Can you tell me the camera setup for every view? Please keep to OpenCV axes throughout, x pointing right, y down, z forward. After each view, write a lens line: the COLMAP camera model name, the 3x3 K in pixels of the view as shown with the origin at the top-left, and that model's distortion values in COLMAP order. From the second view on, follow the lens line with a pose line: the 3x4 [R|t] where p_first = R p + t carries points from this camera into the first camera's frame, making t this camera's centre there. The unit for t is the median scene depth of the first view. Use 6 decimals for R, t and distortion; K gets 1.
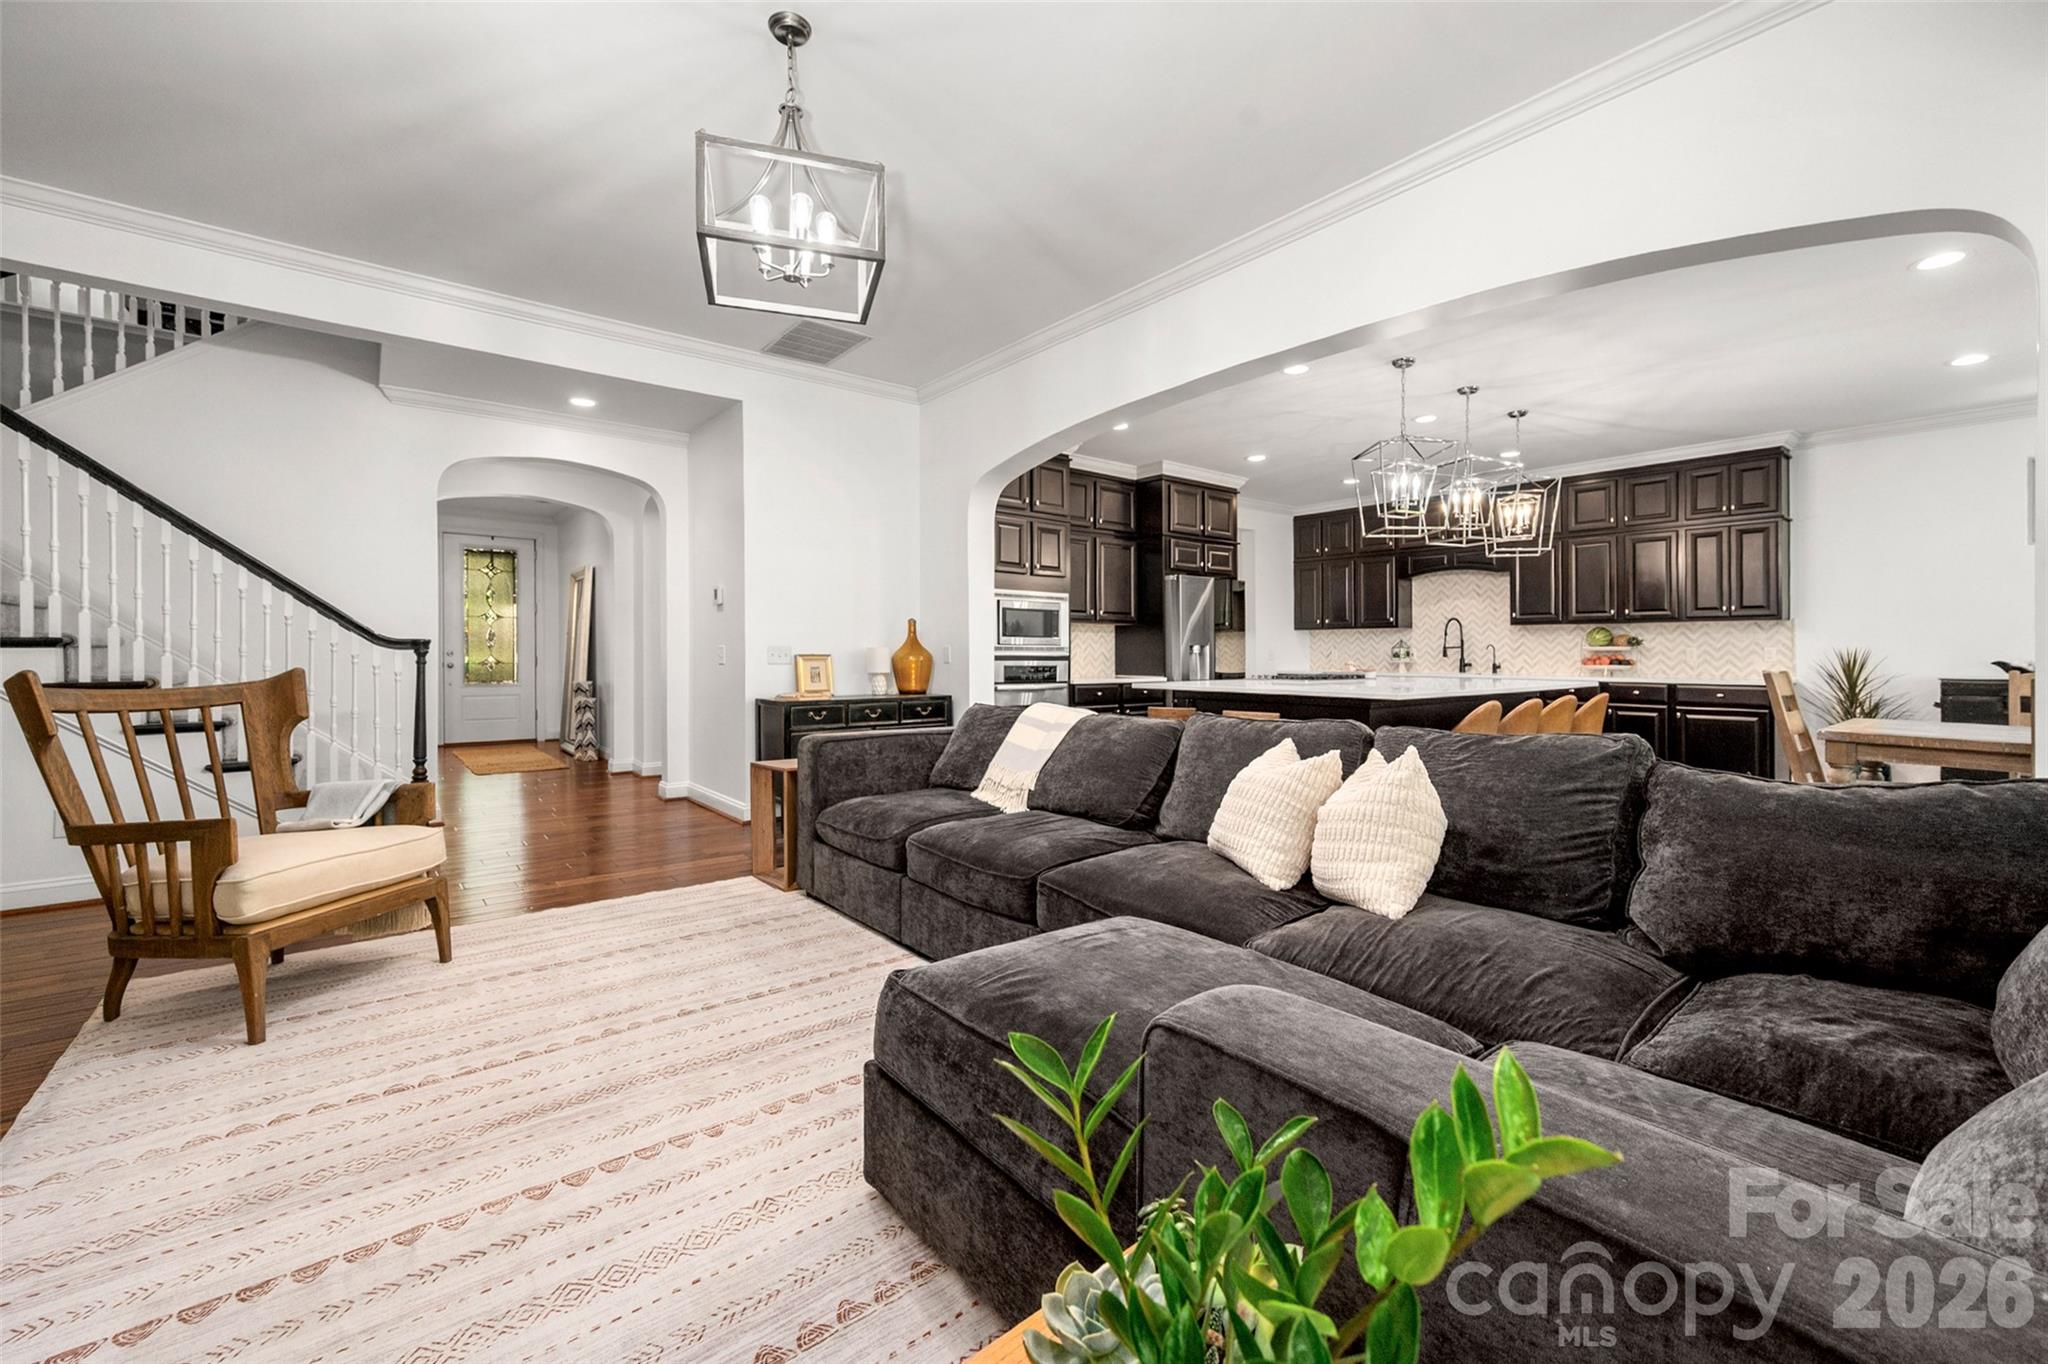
lens RADIAL K [[821.5, 0, 1045.0], [0, 821.5, 653.2], [0, 0, 1]] dist [-0.013813, -0.000021]
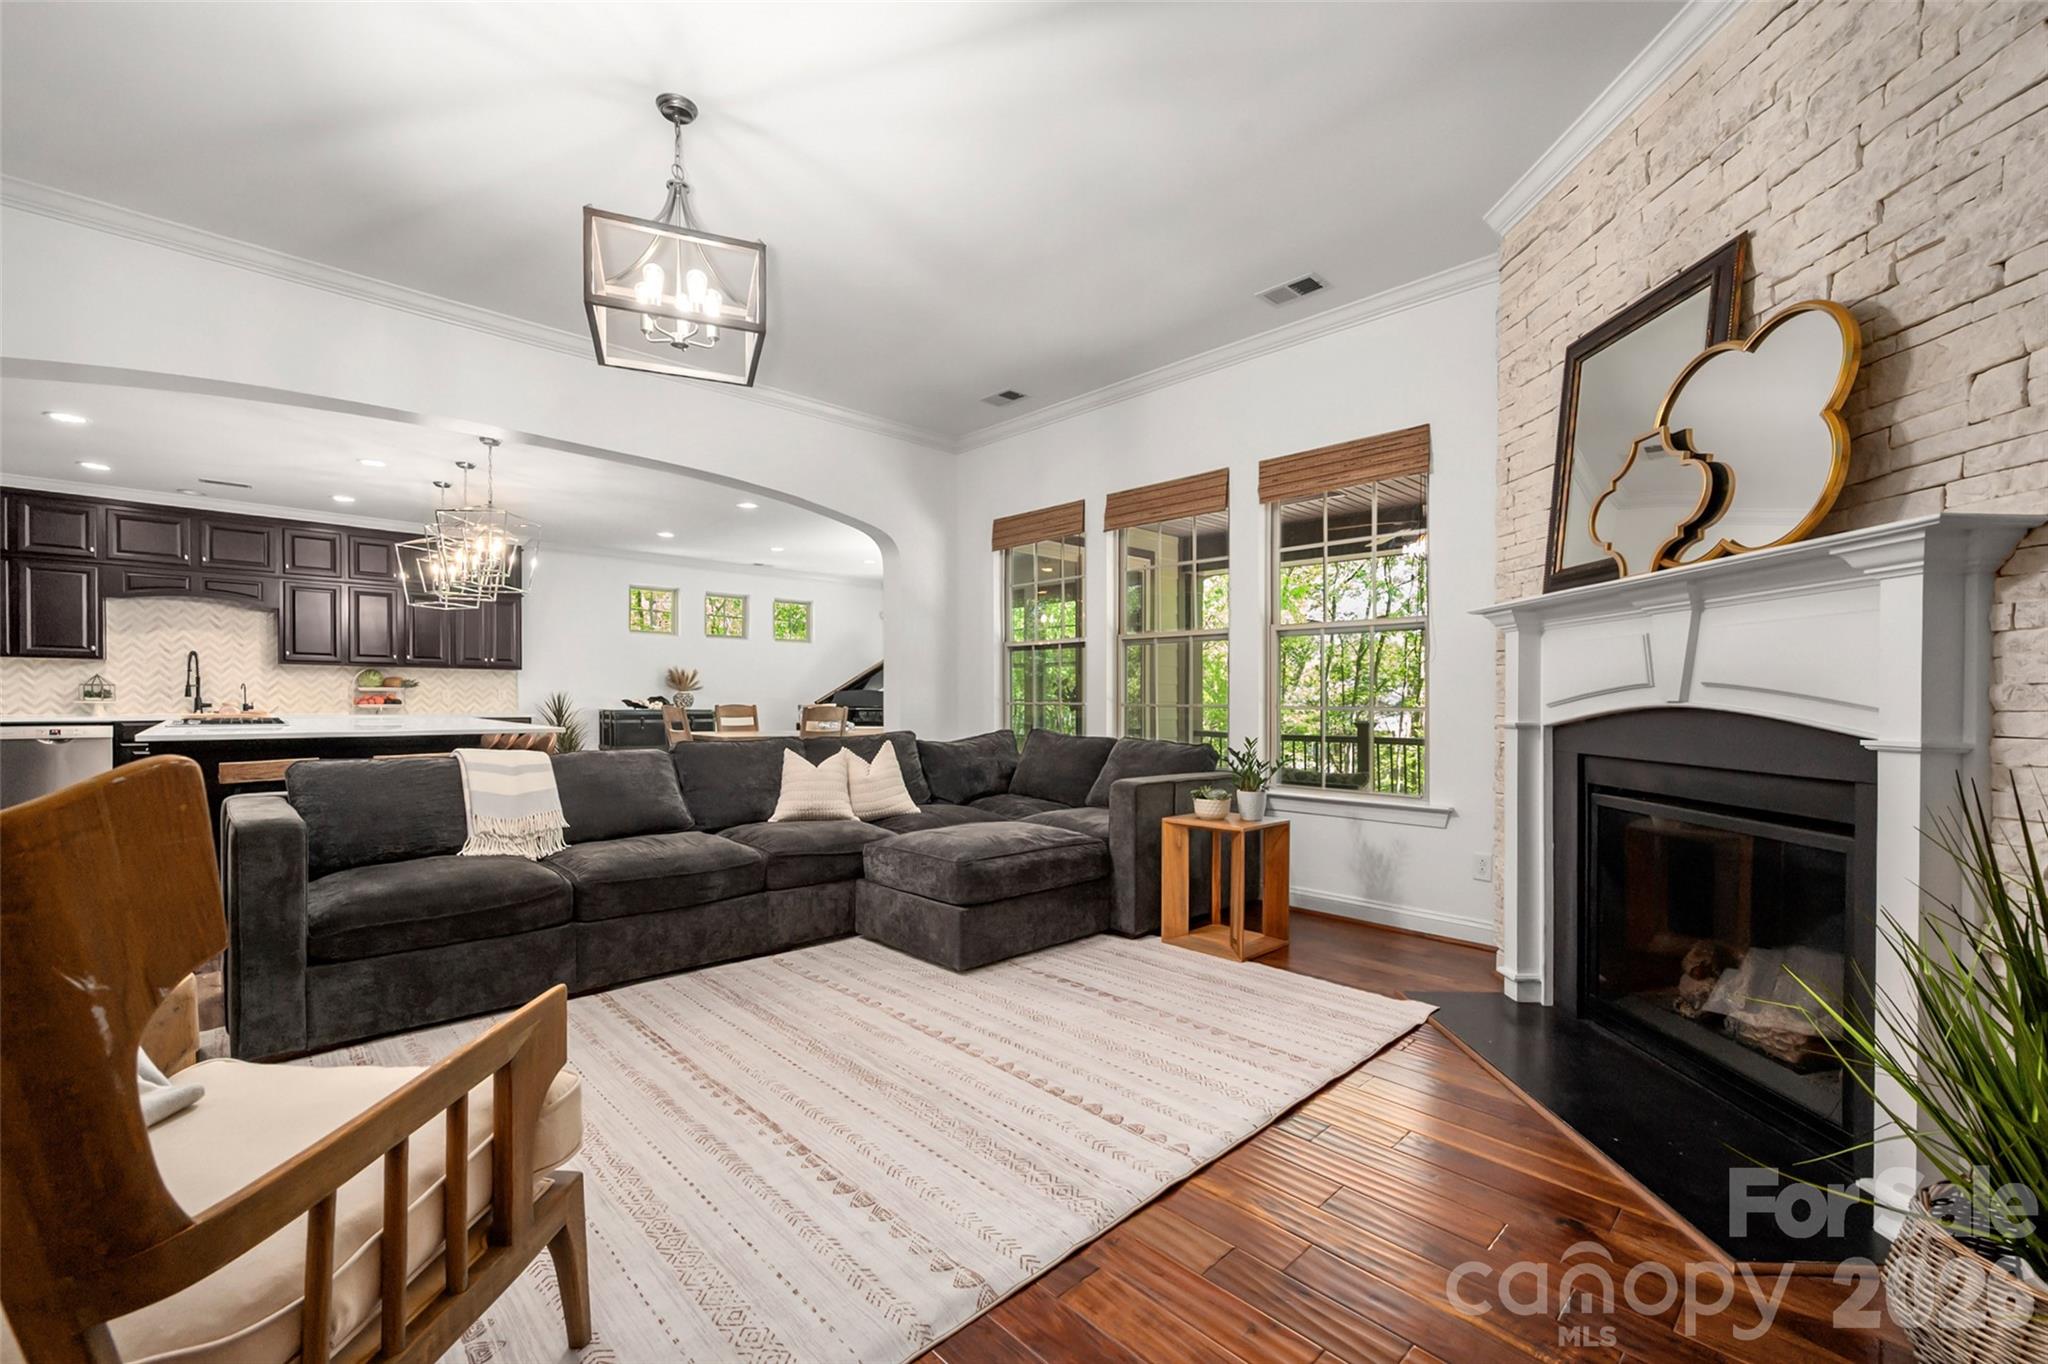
lens RADIAL K [[821.5, 0, 1018.3], [0, 821.5, 700.6], [0, 0, 1]] dist [-0.013813, -0.000021]
pose [[-0.083966, 0.009066, 0.996427, -0.496881], [0.001582, 0.999959, -0.008965, 0.021138], [-0.996467, 0.000824, -0.083977, 0.221128]]
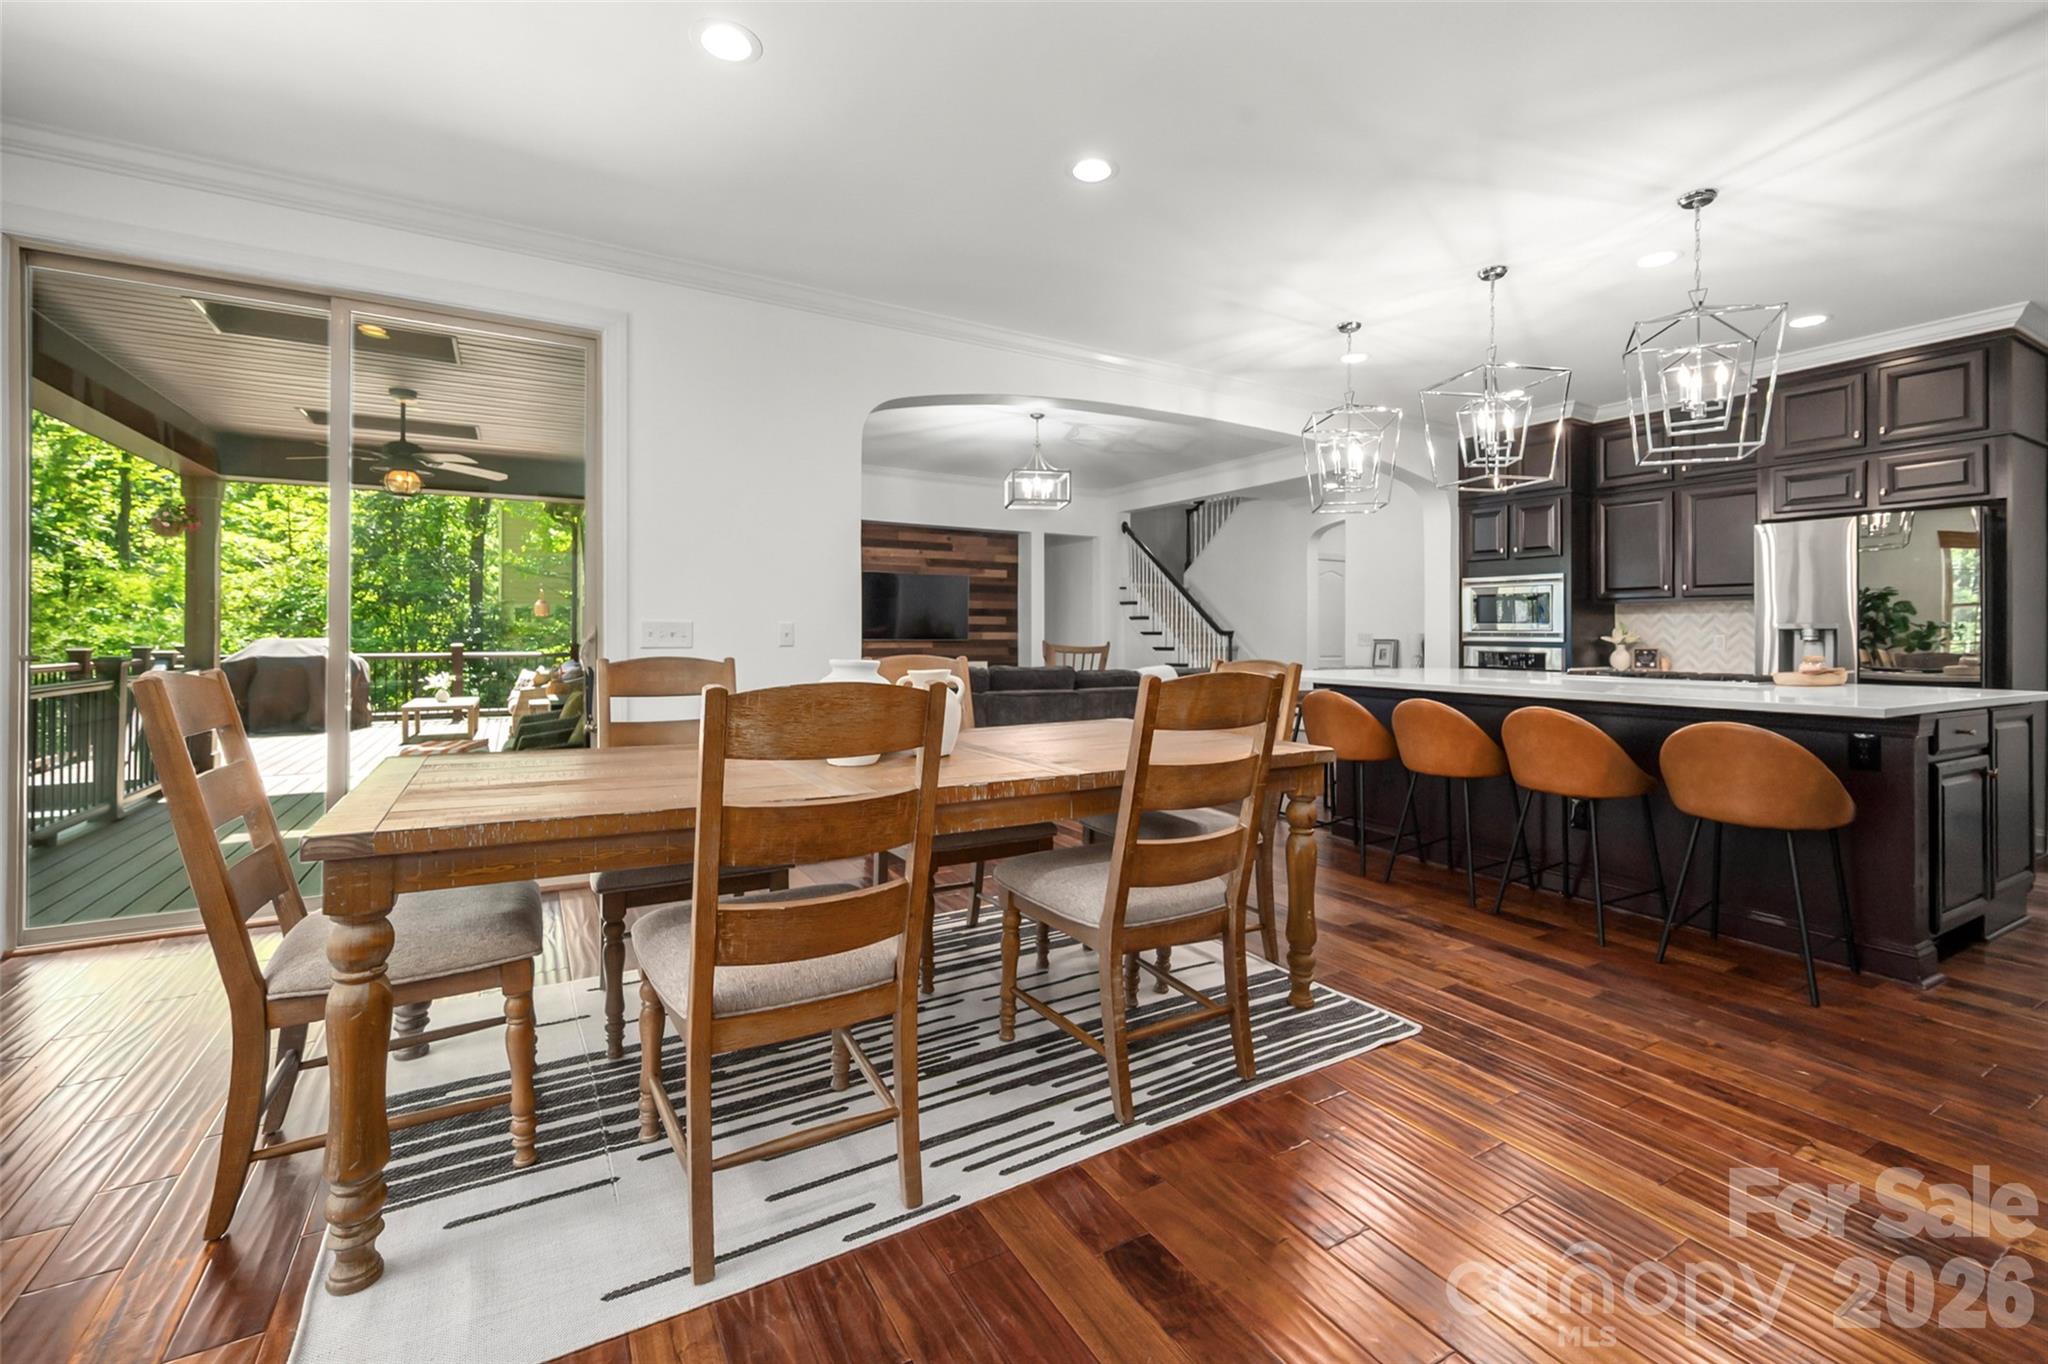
lens RADIAL K [[875.7, 0, 1020.3], [0, 875.7, 628.9], [0, 0, 1]] dist [-0.003309, 0.001565]
pose [[-0.165323, -0.009067, -0.986198, 0.967727], [-0.006773, 0.999945, -0.008058, 0.000173], [0.986216, 0.005347, -0.165375, 0.517442]]
